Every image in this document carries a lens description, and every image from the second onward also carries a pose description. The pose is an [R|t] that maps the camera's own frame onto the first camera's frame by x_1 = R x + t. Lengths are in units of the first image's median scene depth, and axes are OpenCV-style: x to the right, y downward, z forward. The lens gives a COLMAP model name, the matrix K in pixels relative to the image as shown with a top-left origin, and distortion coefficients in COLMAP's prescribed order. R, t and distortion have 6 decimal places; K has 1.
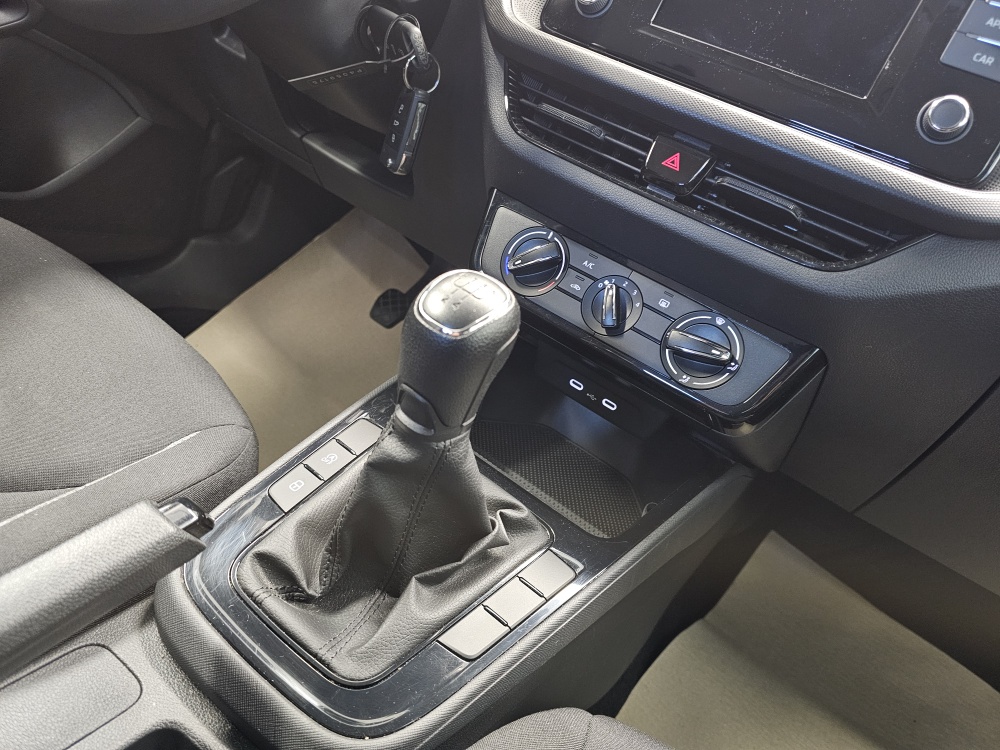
lens RADIAL K [[676.8, 0, 508.3], [0, 676.8, 369.6], [0, 0, 1]] dist [0.059492, -0.052737]
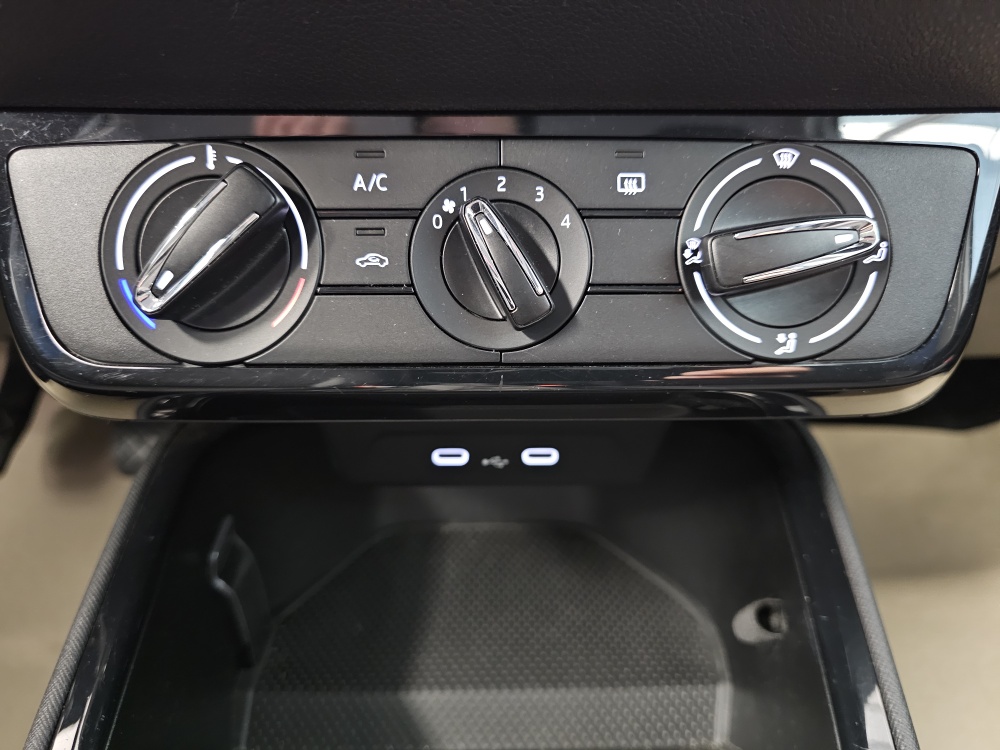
lens RADIAL K [[676.8, 0, 500.4], [0, 676.8, 375.2], [0, 0, 1]] dist [0.059492, -0.052737]
pose [[0.784817, -0.522337, 0.333505, 0.006925], [0.485466, 0.852676, 0.193047, -0.108225], [-0.385207, 0.010399, 0.922772, 0.666554]]
